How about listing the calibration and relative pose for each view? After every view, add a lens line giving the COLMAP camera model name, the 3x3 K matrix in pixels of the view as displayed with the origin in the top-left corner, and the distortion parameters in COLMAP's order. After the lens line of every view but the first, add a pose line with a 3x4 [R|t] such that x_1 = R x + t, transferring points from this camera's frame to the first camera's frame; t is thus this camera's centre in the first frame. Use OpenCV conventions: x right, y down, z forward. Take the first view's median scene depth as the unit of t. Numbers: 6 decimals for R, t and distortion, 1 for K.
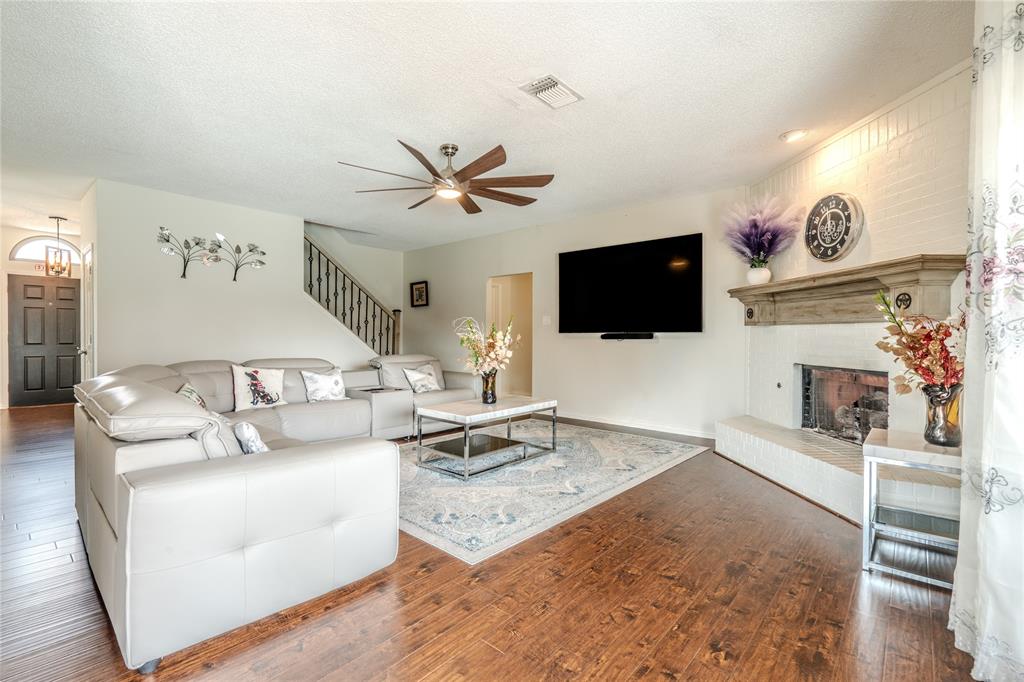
lens RADIAL K [[459.4, 0, 512.0], [0, 459.4, 341.0], [0, 0, 1]] dist [-0.000381, -0.000122]
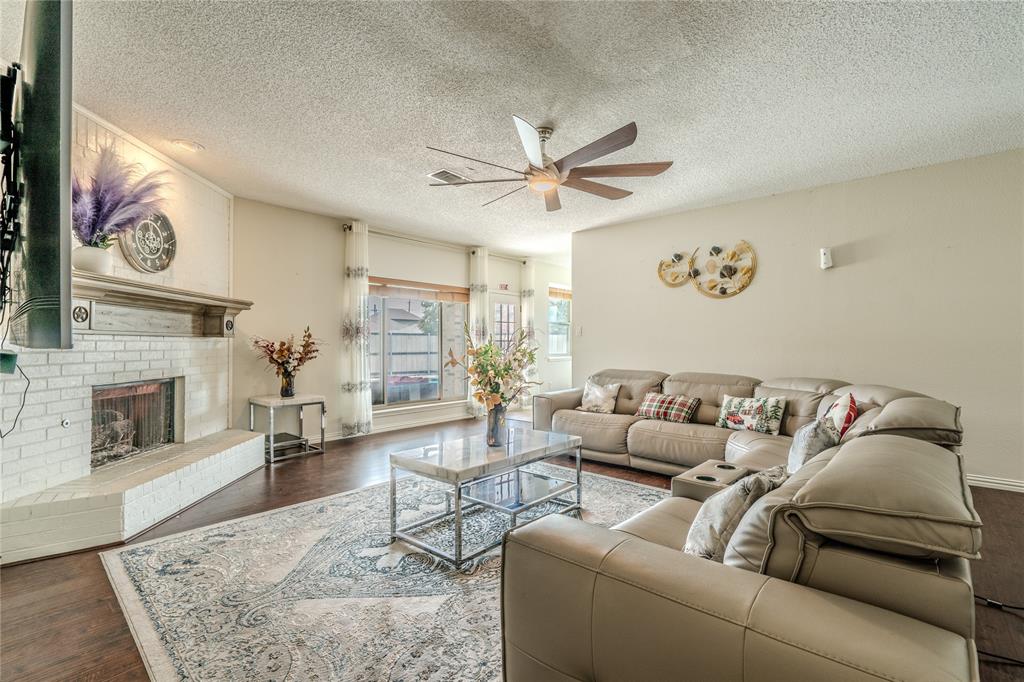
lens RADIAL K [[461.8, 0, 509.7], [0, 461.8, 338.2], [0, 0, 1]] dist [-0.000234, 0.000080]
pose [[-0.999738, 0.000302, 0.022873, -0.098904], [0.000306, 1.000000, 0.000196, -0.033118], [-0.022873, 0.000203, -0.999738, 1.947915]]
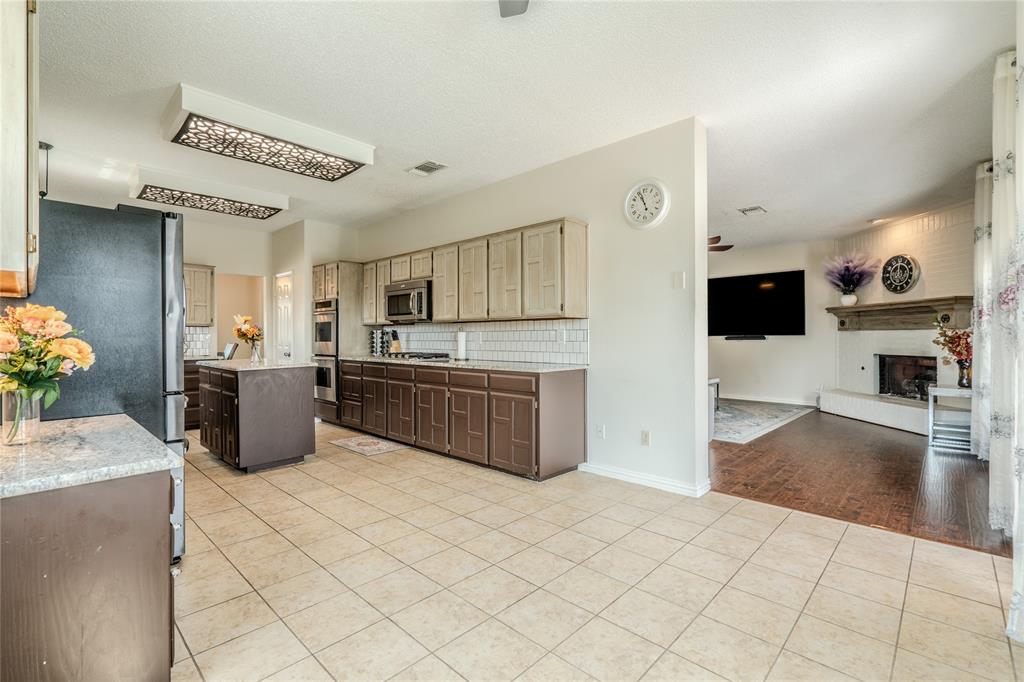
lens RADIAL K [[461.8, 0, 509.7], [0, 461.8, 338.2], [0, 0, 1]] dist [-0.000234, 0.000080]
pose [[0.999310, -0.005986, -0.036646, -0.687889], [0.005529, 0.999906, -0.012539, 0.006529], [0.036717, 0.012328, 0.999250, -0.762132]]
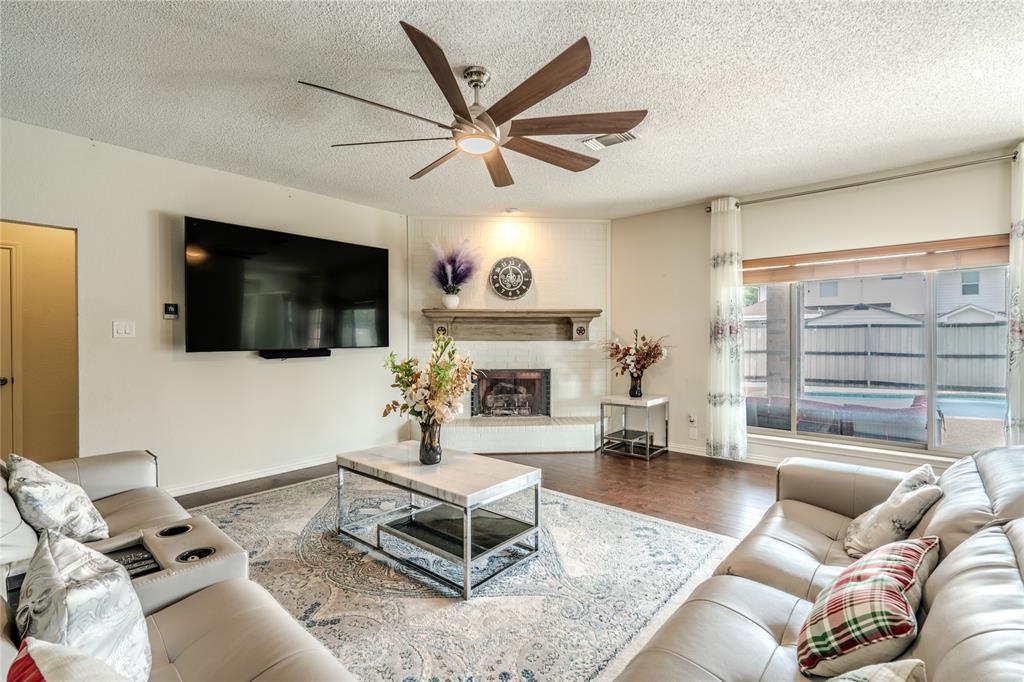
lens RADIAL K [[461.8, 0, 509.7], [0, 461.8, 338.2], [0, 0, 1]] dist [-0.000234, 0.000080]
pose [[-0.008195, -0.003128, 0.999962, -0.825059], [0.015386, 0.999876, 0.003254, -0.051484], [-0.999848, 0.015412, -0.008146, 1.007189]]
